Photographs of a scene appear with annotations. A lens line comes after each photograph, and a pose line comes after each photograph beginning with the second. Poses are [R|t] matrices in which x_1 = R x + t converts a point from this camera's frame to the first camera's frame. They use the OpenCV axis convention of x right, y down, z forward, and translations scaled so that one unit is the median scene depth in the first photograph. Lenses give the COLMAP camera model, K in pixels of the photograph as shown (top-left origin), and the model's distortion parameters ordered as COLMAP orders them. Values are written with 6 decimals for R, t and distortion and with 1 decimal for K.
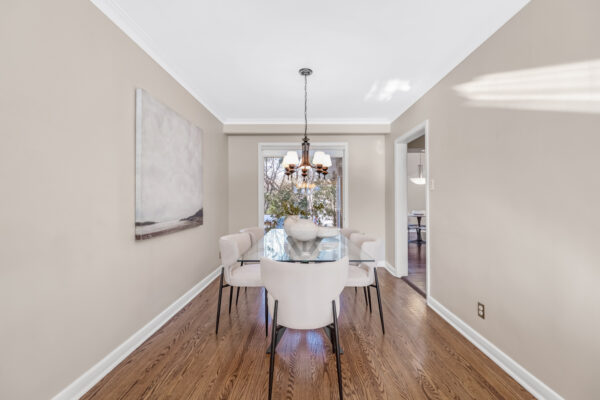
lens RADIAL K [[253.3, 0, 299.8], [0, 253.3, 197.6], [0, 0, 1]] dist [-0.015354, -0.000165]
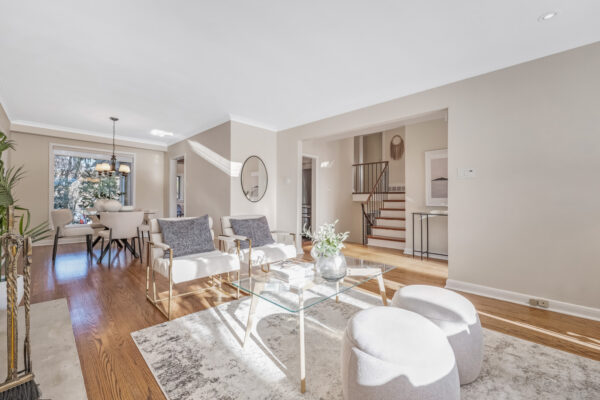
lens RADIAL K [[253.3, 0, 299.8], [0, 253.3, 197.6], [0, 0, 1]] dist [-0.015354, -0.000165]
pose [[0.700390, 0.008464, 0.713710, -0.270204], [-0.012006, 0.999928, -0.000076, 0.040005], [-0.713660, -0.008515, 0.700441, -1.011141]]
